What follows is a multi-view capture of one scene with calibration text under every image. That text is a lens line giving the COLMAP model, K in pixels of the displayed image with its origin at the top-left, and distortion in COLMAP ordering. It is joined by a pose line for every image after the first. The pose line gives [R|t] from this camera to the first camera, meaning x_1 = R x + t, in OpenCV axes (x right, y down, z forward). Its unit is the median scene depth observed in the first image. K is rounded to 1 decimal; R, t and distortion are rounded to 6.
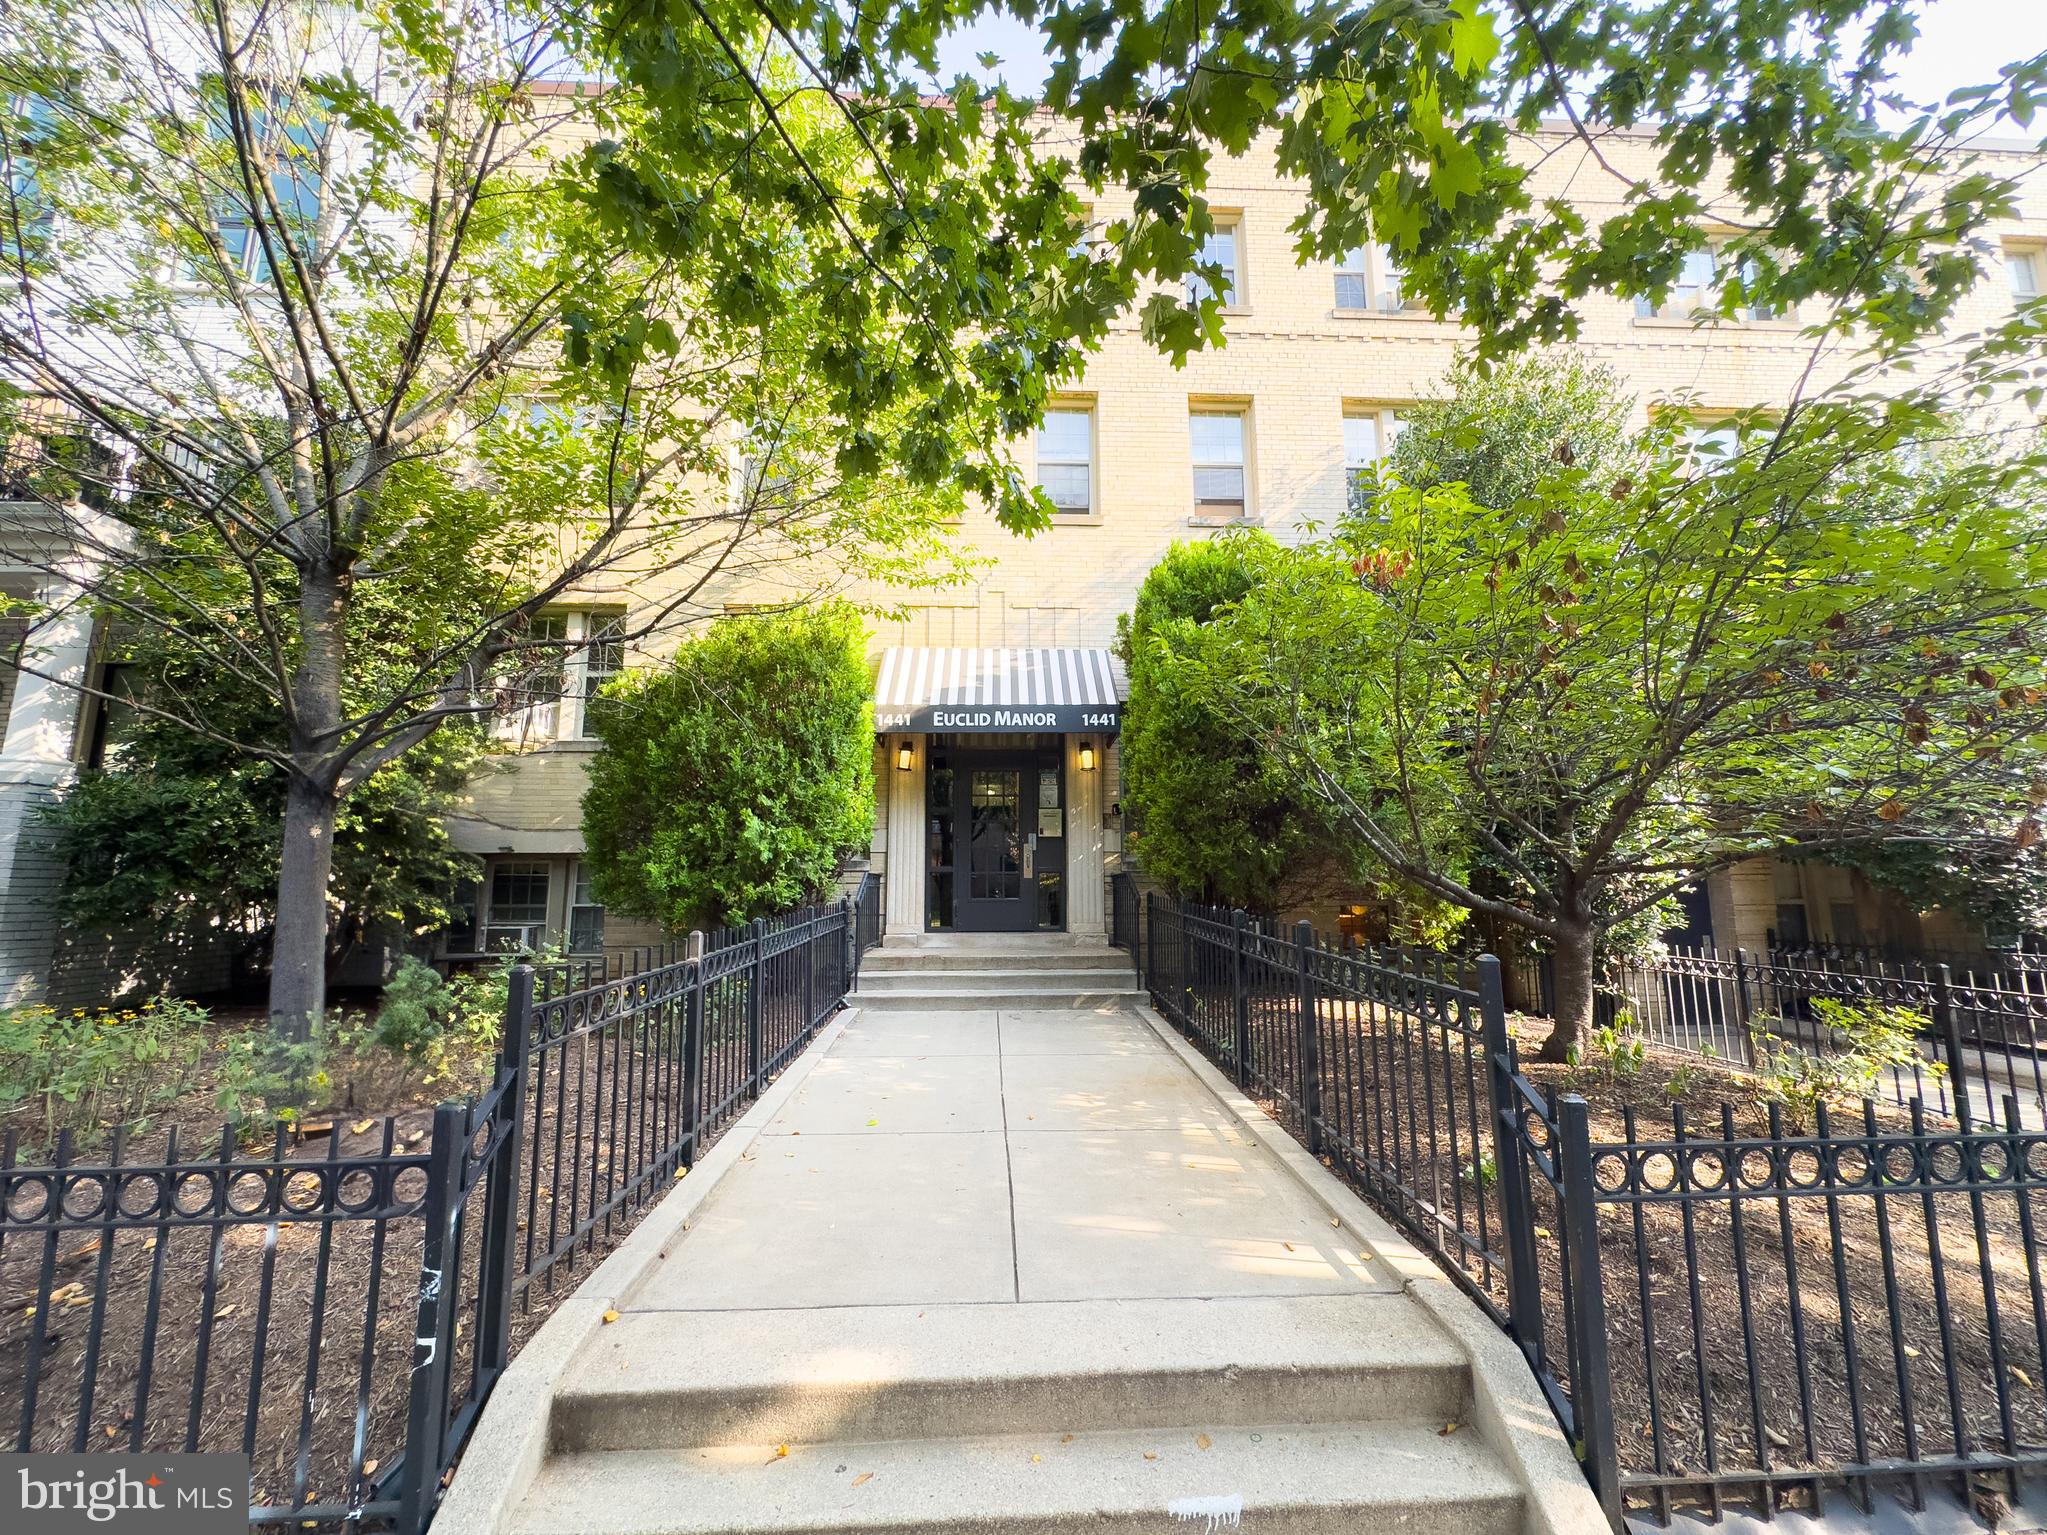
lens RADIAL K [[819.5, 0, 1025.4], [0, 819.5, 760.8], [0, 0, 1]] dist [-0.007128, -0.000007]
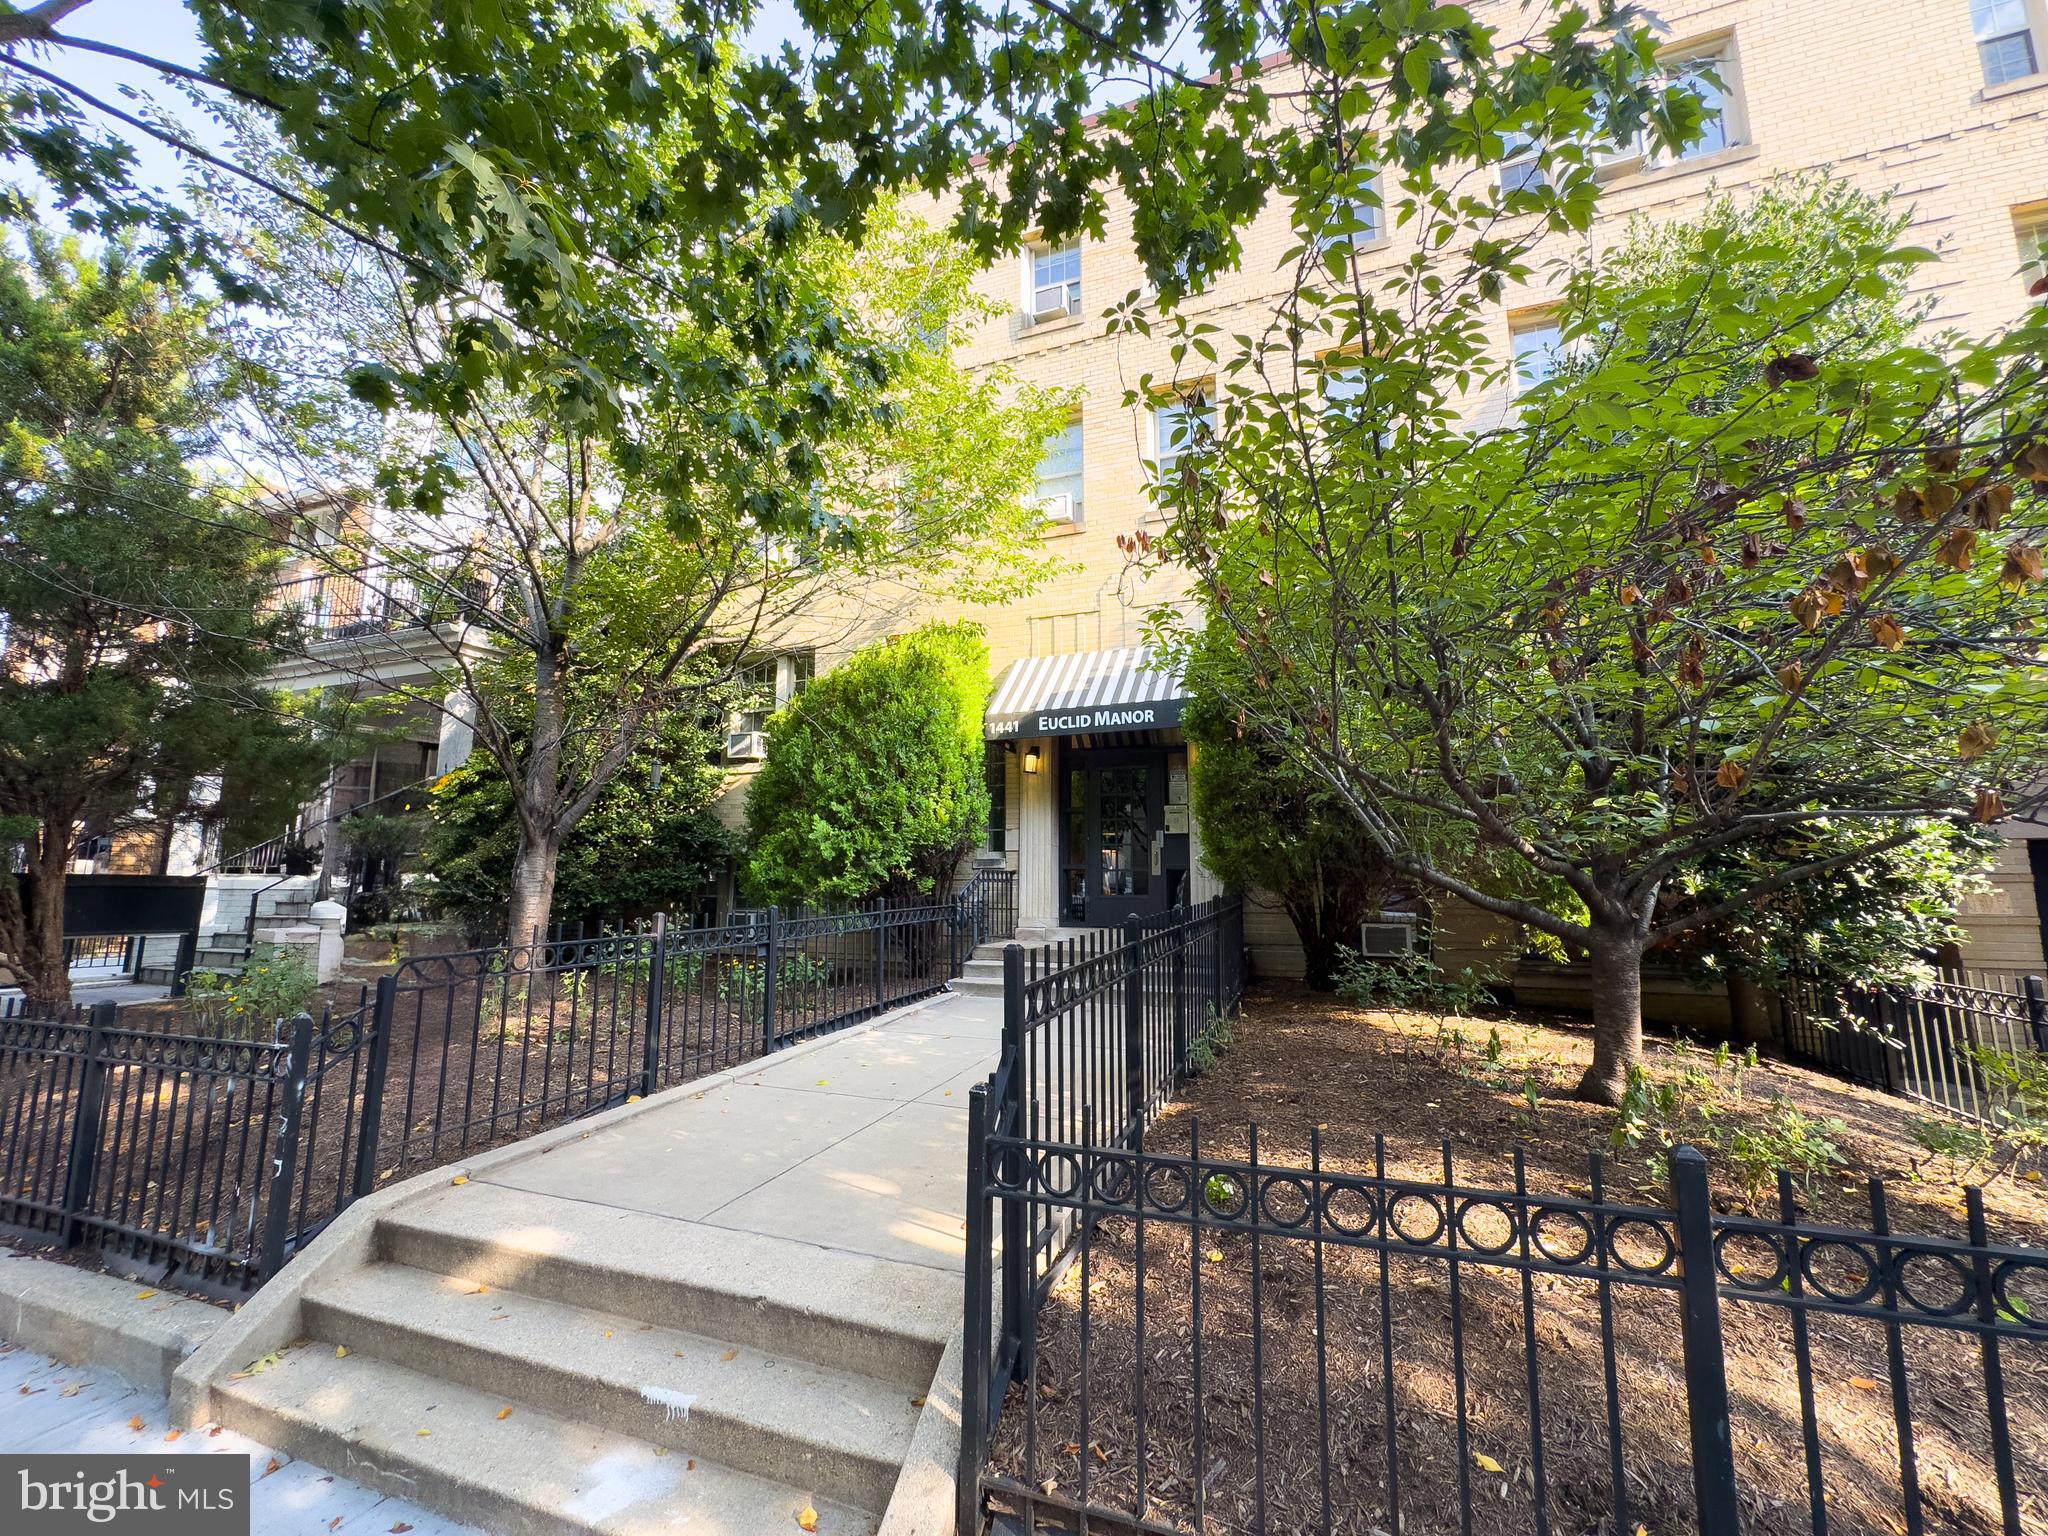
lens RADIAL K [[819.9, 0, 1059.4], [0, 819.9, 761.6], [0, 0, 1]] dist [-0.007128, -0.000007]
pose [[0.920496, -0.053647, -0.387051, 0.462016], [0.053336, 0.998510, -0.011551, 0.016007], [0.387094, -0.010011, 0.921986, 0.053437]]
